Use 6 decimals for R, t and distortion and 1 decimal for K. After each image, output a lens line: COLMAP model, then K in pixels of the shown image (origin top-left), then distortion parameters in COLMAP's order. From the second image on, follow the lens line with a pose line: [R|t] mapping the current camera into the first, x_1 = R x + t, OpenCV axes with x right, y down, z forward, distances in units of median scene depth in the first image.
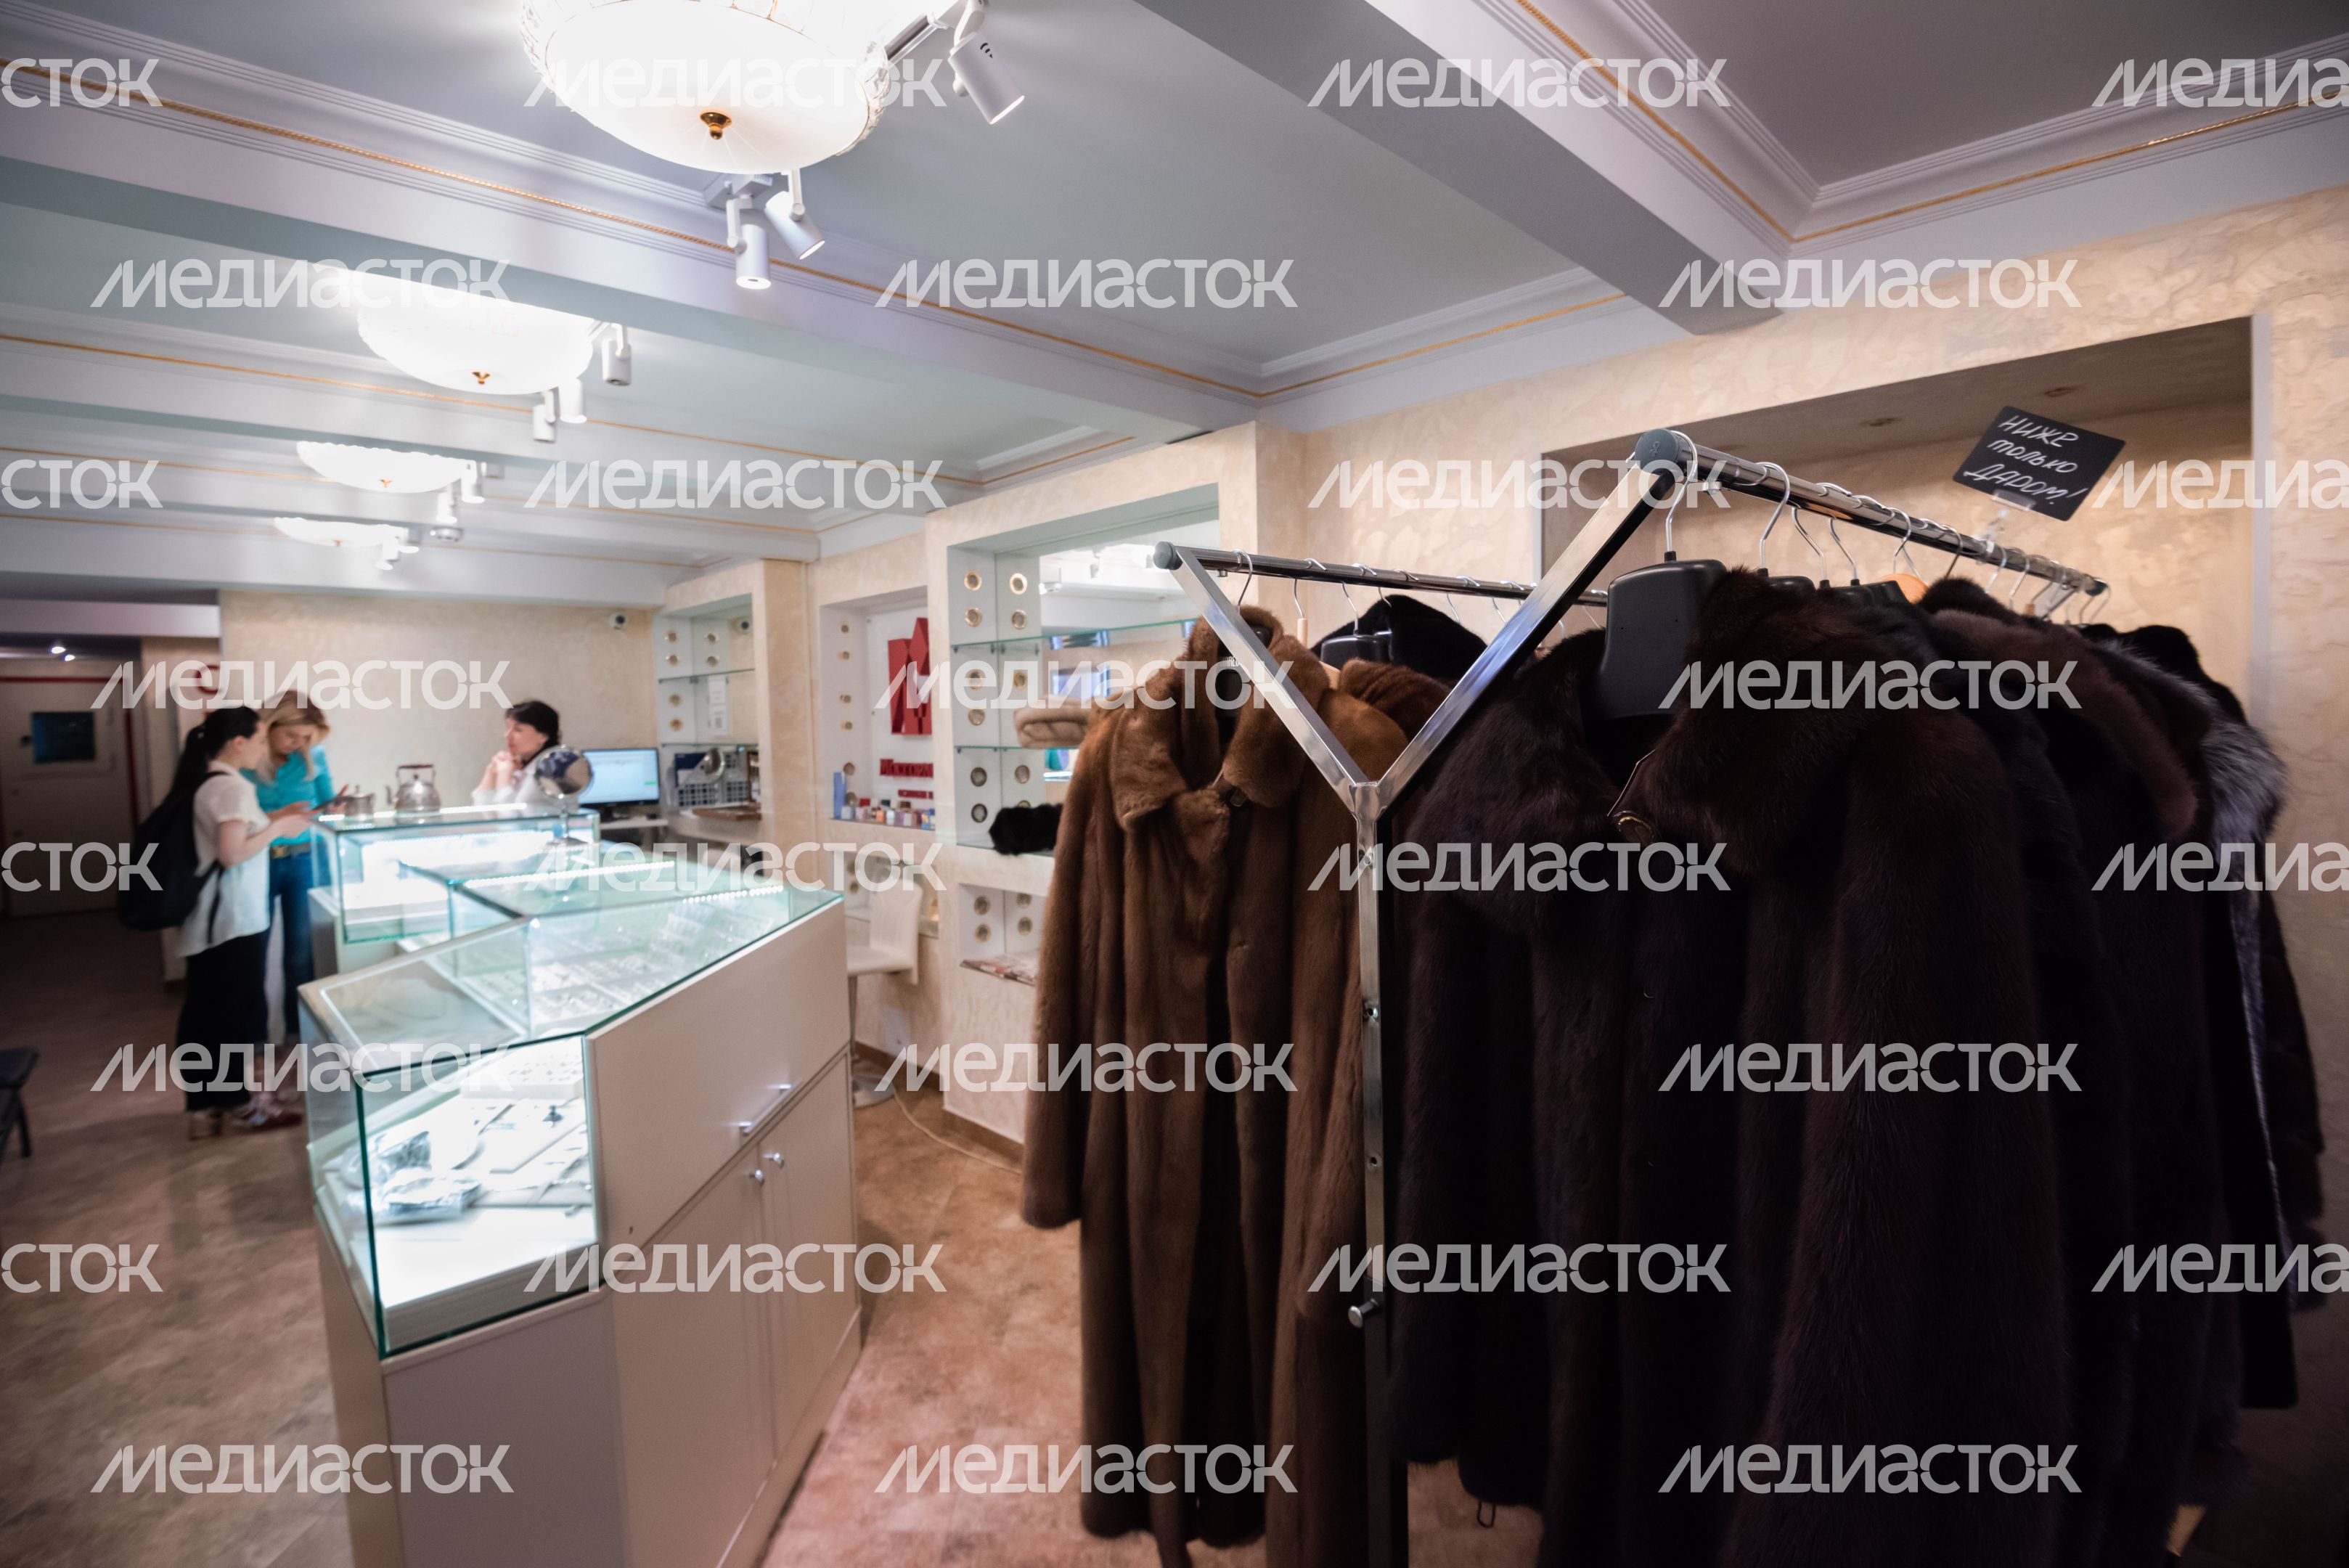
lens RADIAL K [[1071.0, 0, 1100.1], [0, 1071.0, 799.3], [0, 0, 1]] dist [0.033299, -0.002254]
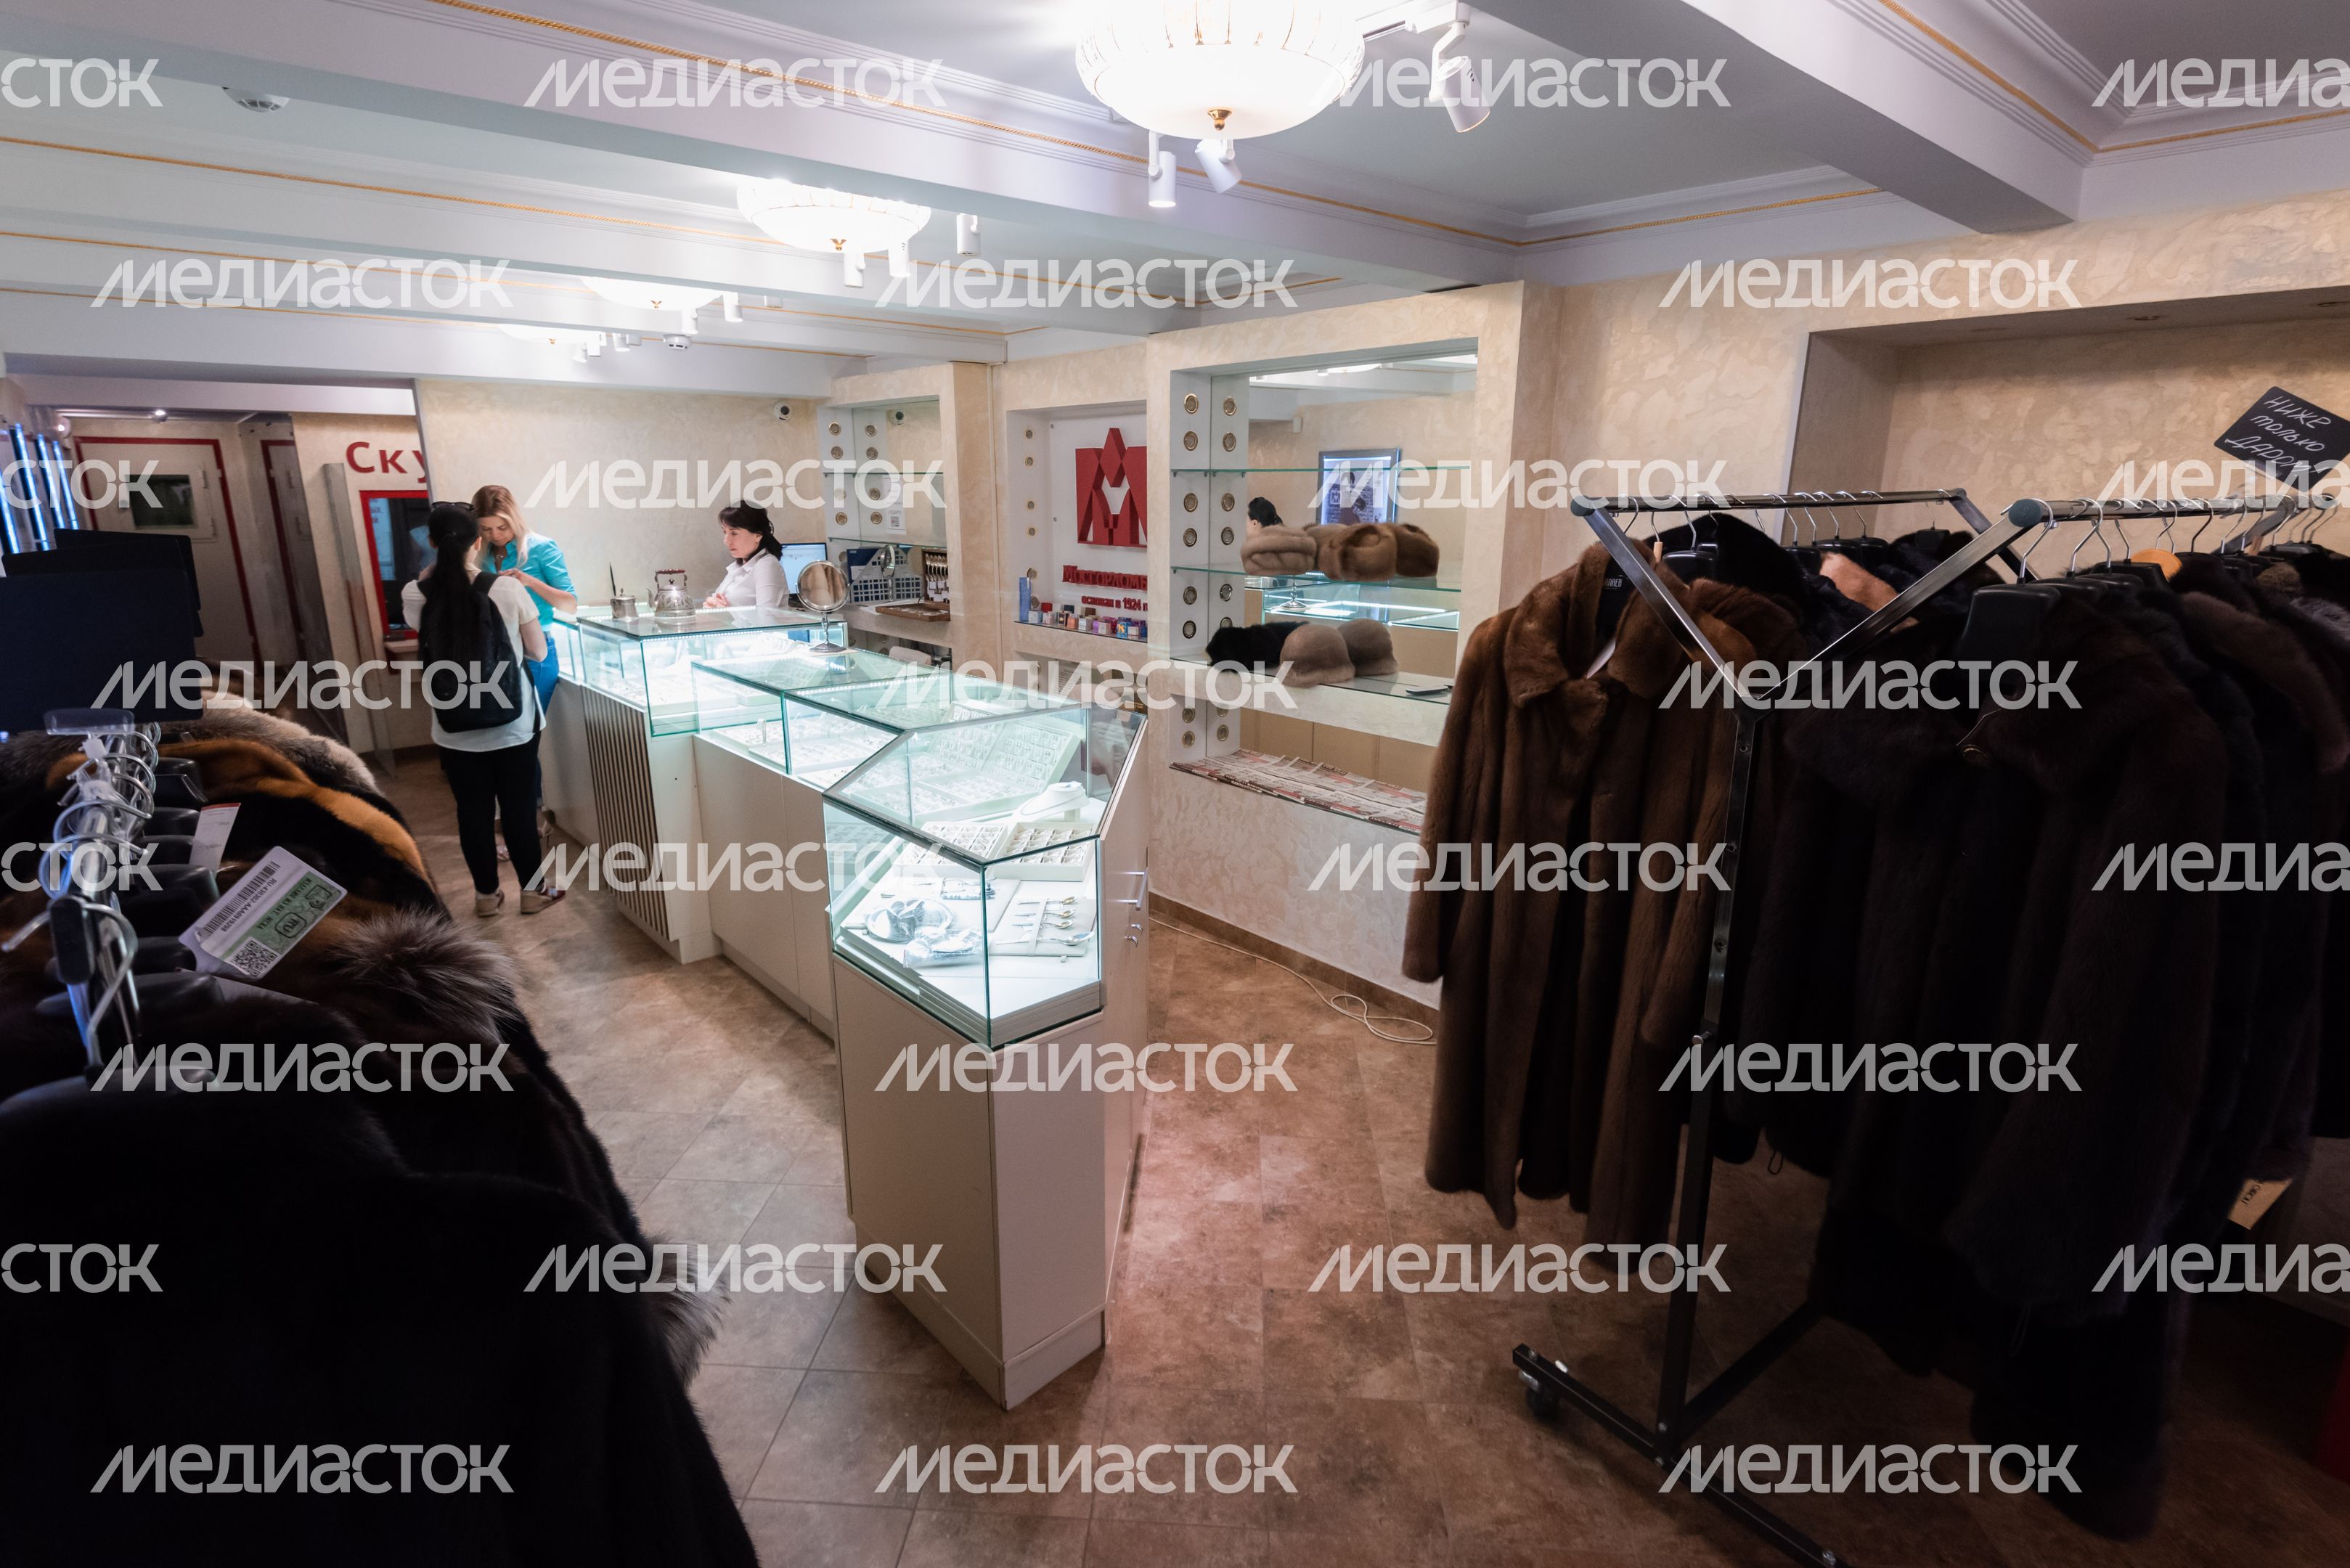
lens RADIAL K [[1120.7, 0, 1151.0], [0, 1120.7, 771.7], [0, 0, 1]] dist [0.065321, -0.002332]
pose [[0.999692, 0.023550, -0.007831, -0.147576], [-0.021831, 0.984538, 0.173806, -0.044006], [0.011803, -0.173582, 0.984749, -0.146071]]
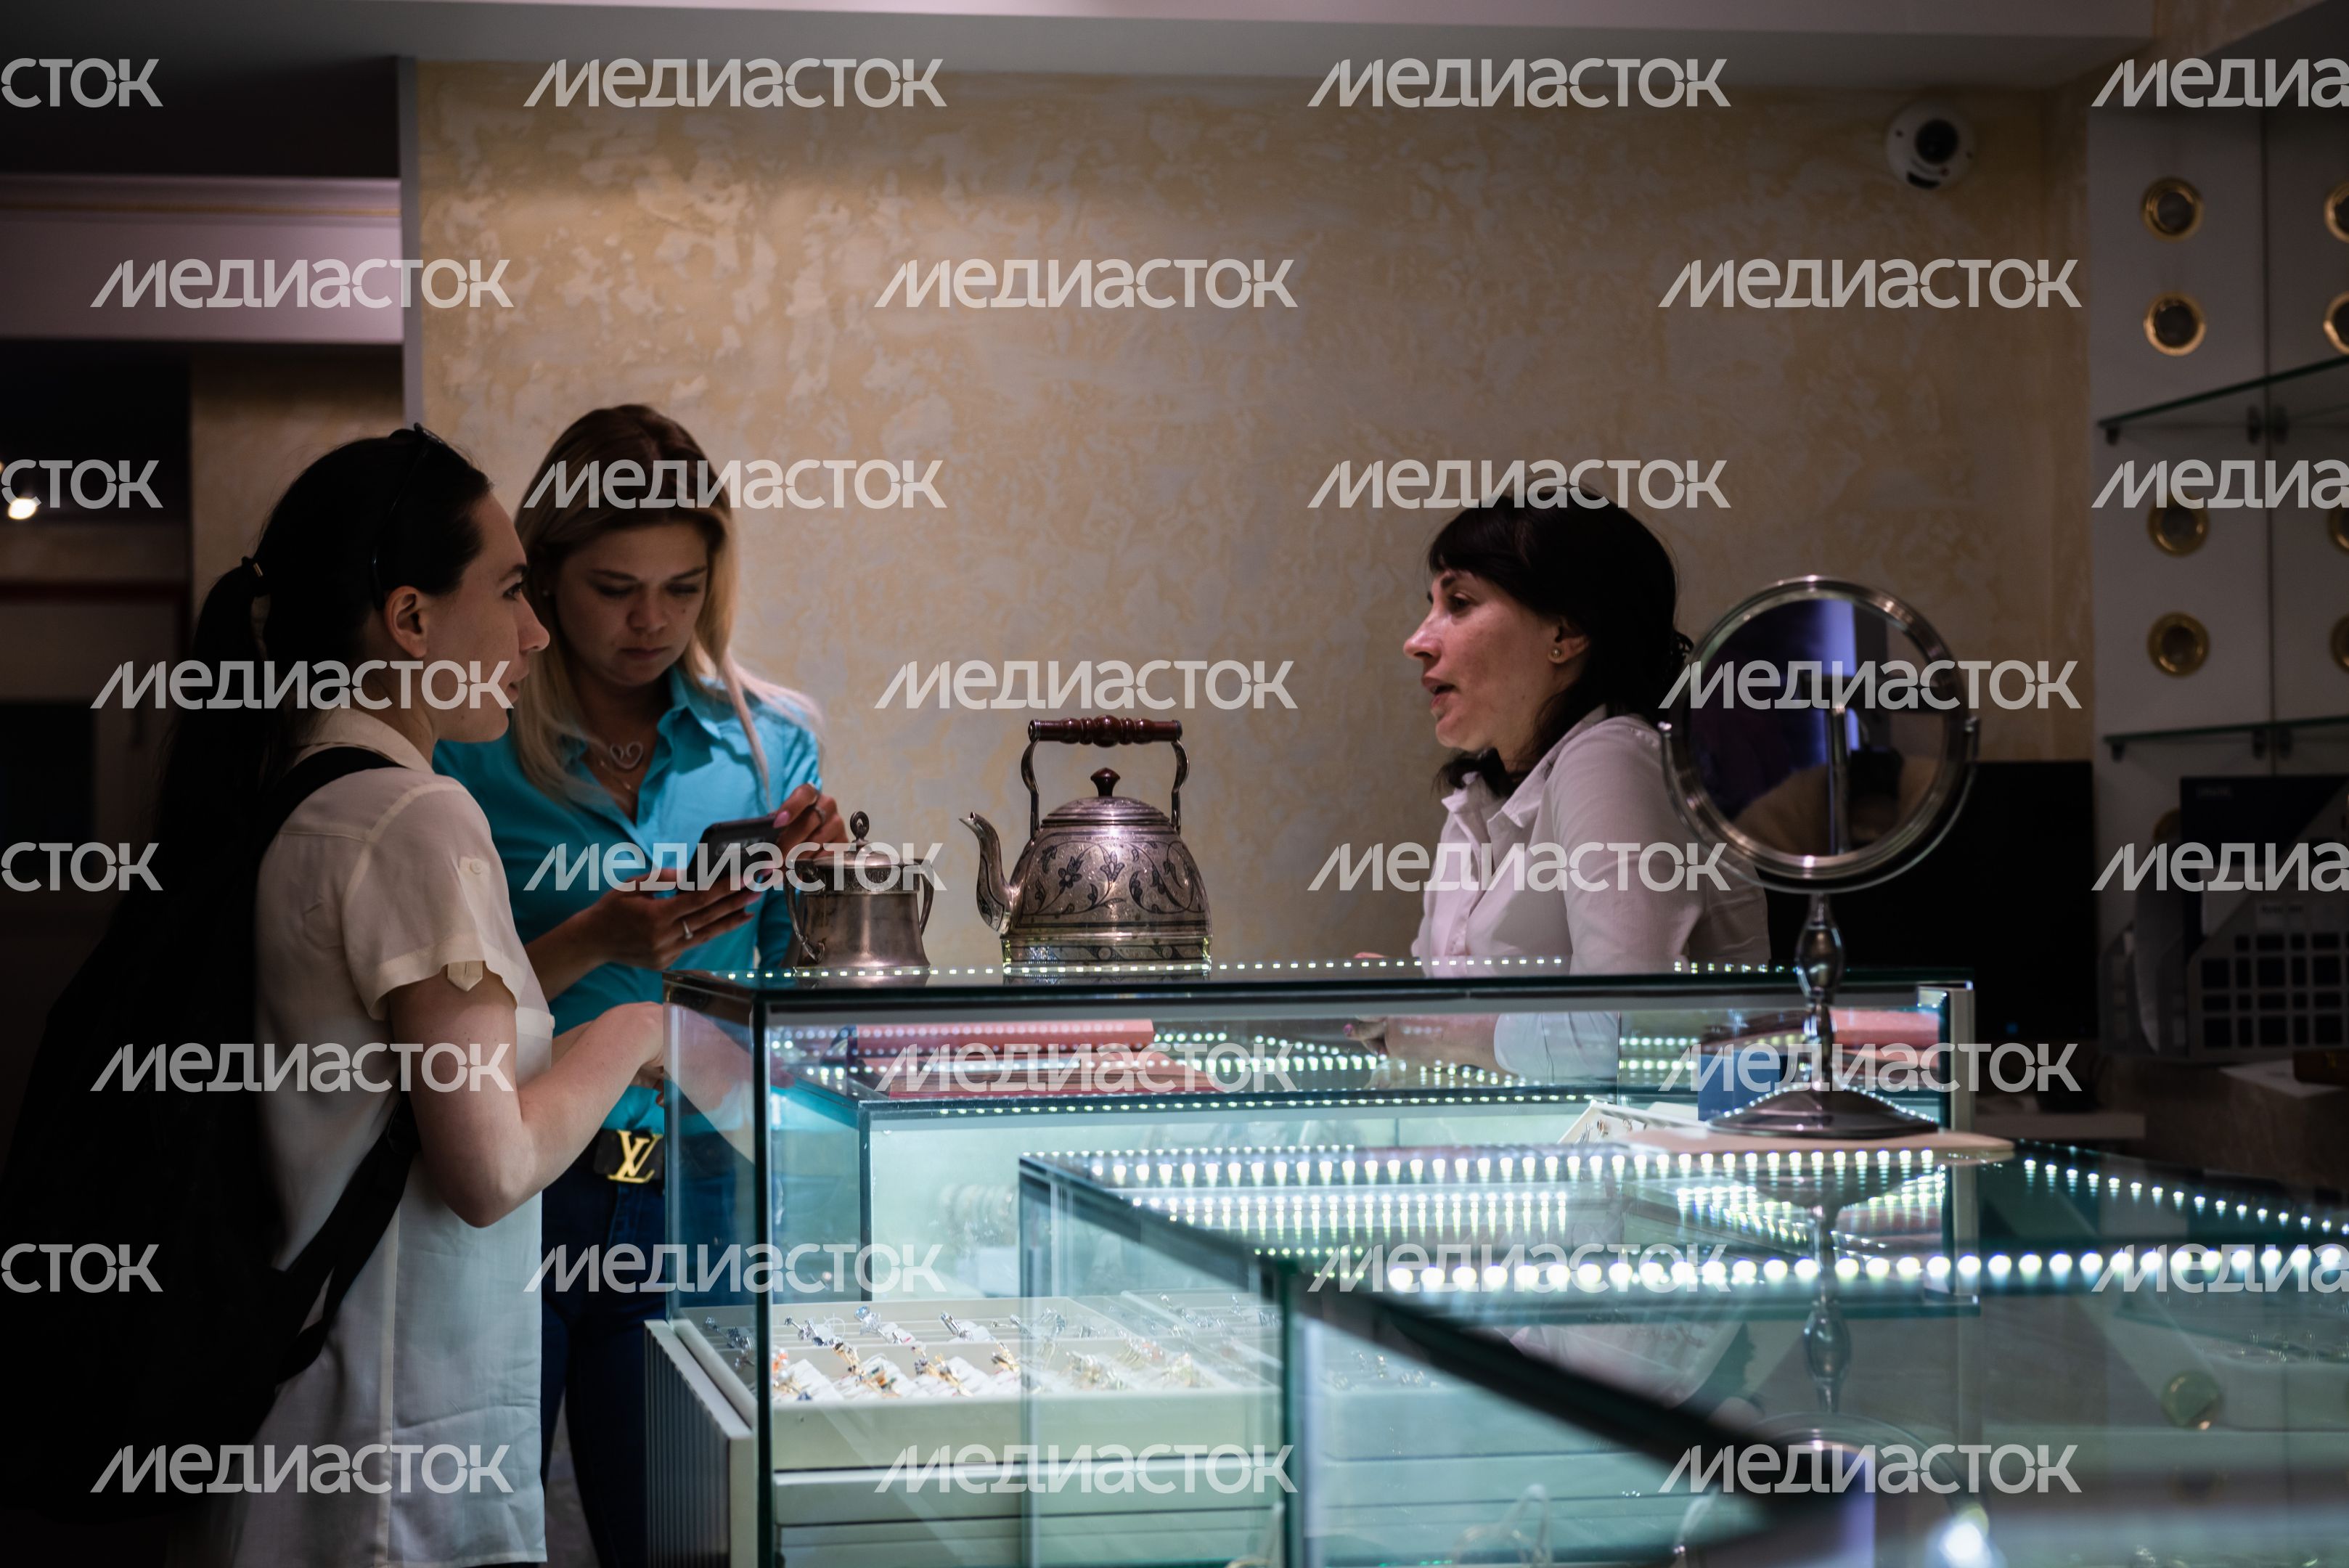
lens RADIAL K [[4567.3, 0, 1162.1], [0, 4567.3, 776.4], [0, 0, 1]] dist [0.074219, 0.000000]
pose [[0.858955, -0.001643, -0.512048, -0.204465], [-0.041149, 0.996539, -0.072226, 0.039394], [0.510395, 0.083109, 0.855915, 0.306790]]
